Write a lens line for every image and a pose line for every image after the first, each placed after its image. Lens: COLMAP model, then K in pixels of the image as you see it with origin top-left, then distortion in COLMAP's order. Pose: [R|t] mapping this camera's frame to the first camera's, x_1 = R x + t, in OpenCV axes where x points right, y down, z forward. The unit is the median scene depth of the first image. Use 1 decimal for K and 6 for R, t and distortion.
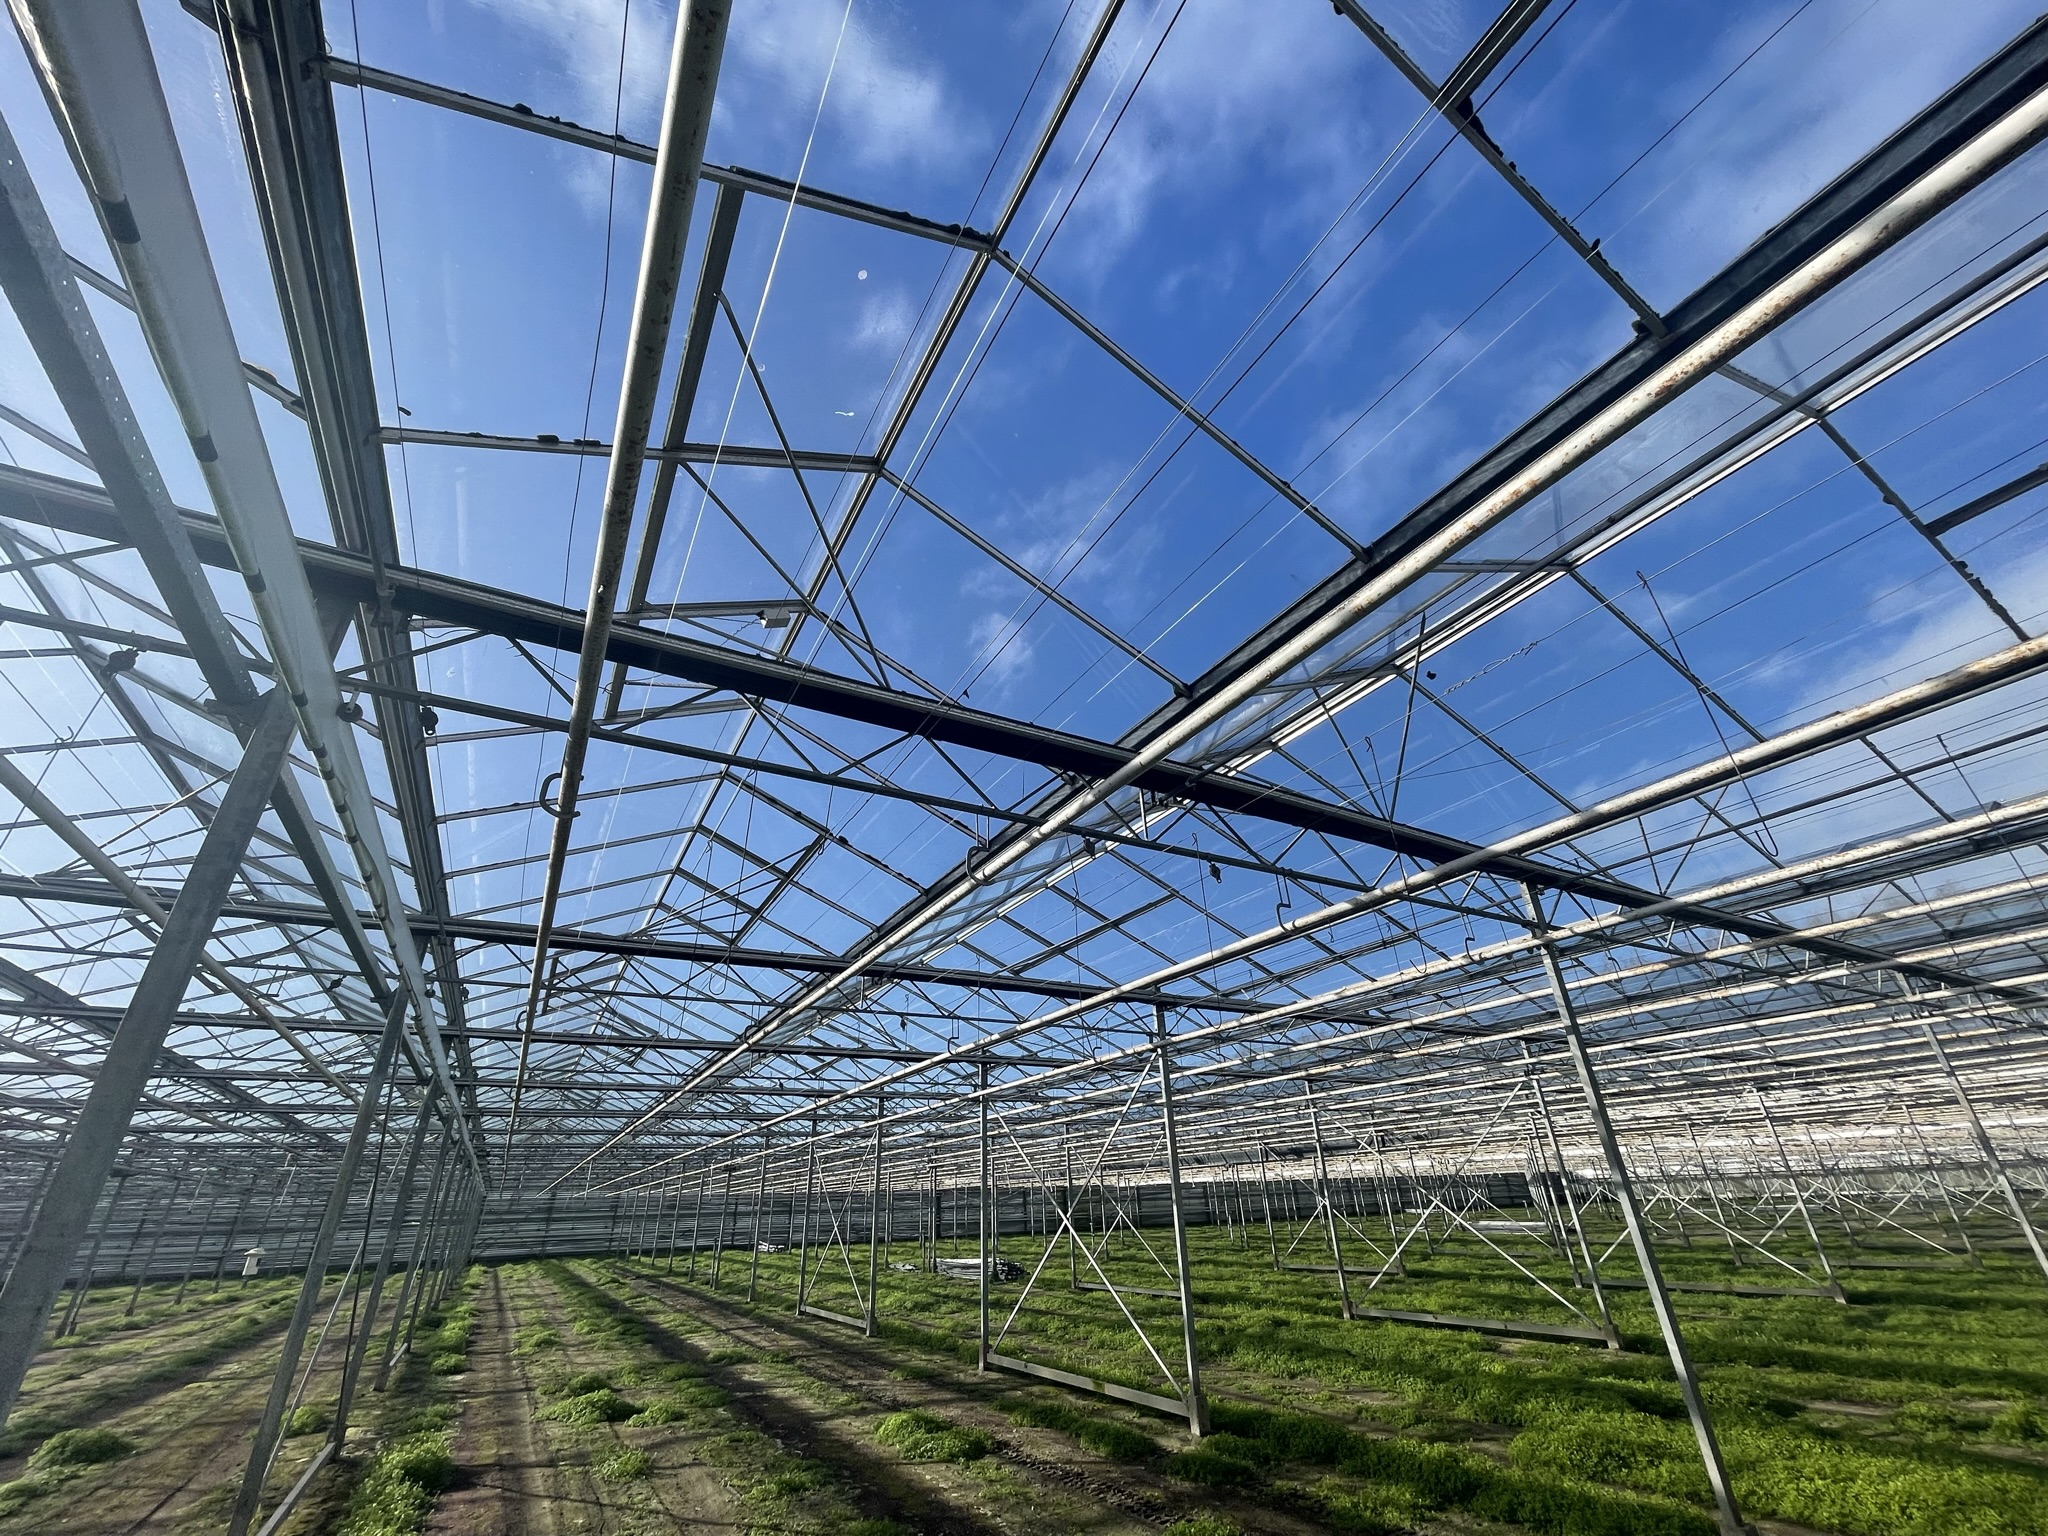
lens RADIAL K [[809.3, 0, 1024.0], [0, 809.3, 768.0], [0, 0, 1]] dist [0.011613, -0.000100]
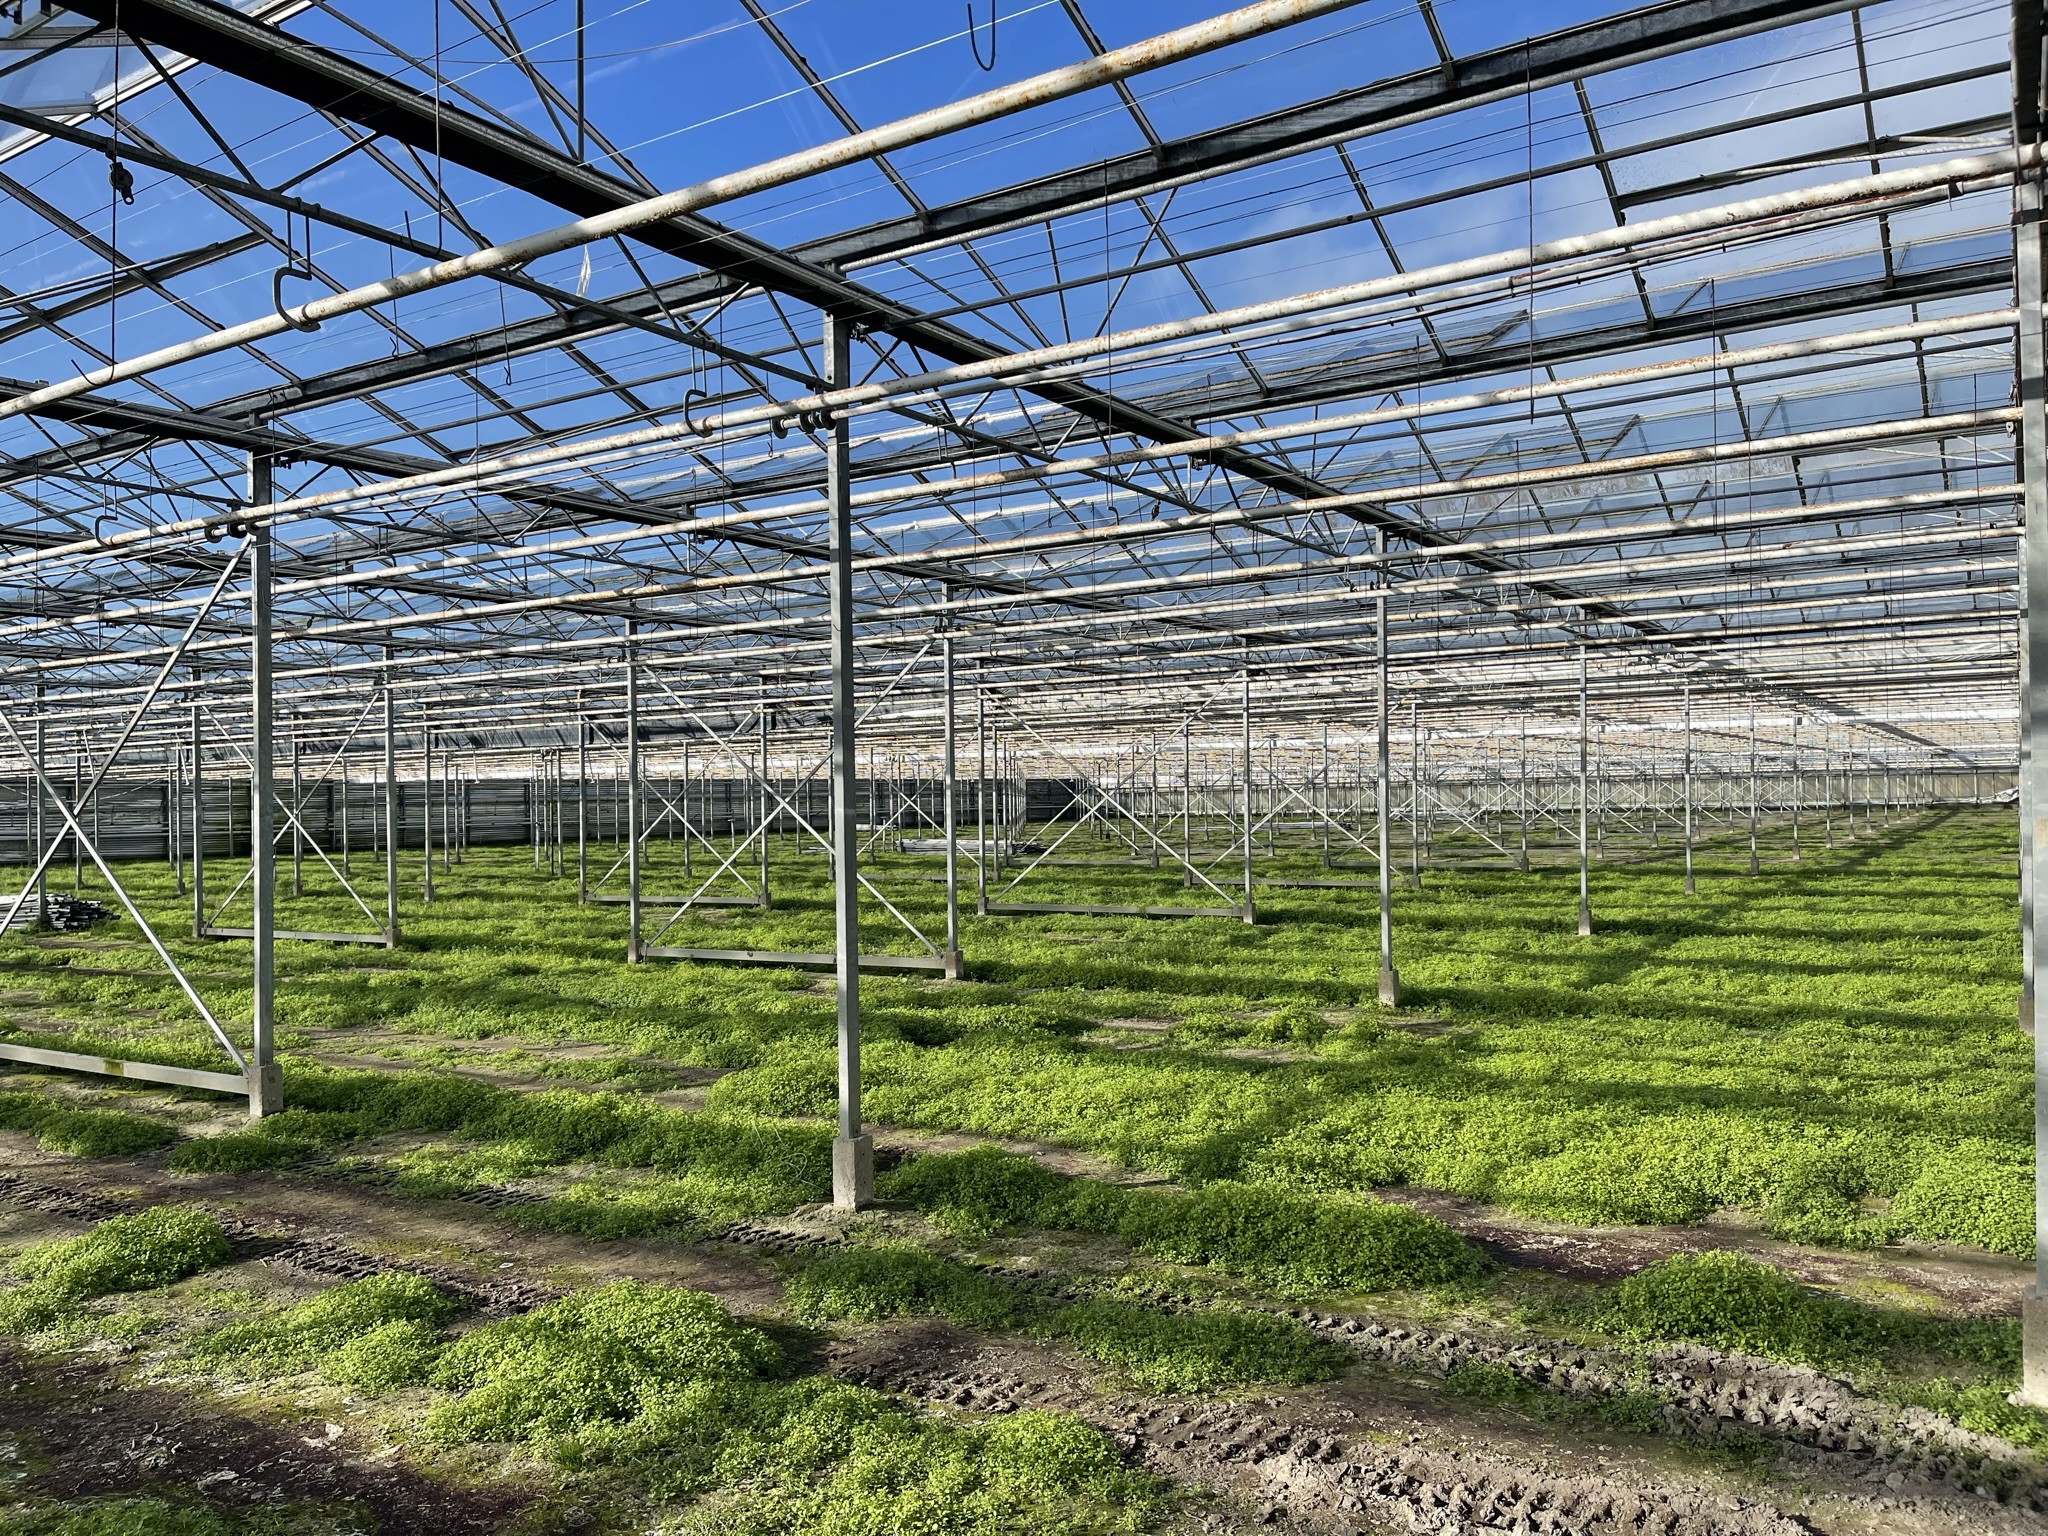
lens RADIAL K [[1550.8, 0, 1024.0], [0, 1550.8, 768.0], [0, 0, 1]] dist [0.062222, -0.002020]
pose [[0.890456, 0.031163, 0.454000, 0.138197], [-0.229339, 0.892428, 0.388557, -0.023546], [-0.393054, -0.450113, 0.801815, -0.068052]]
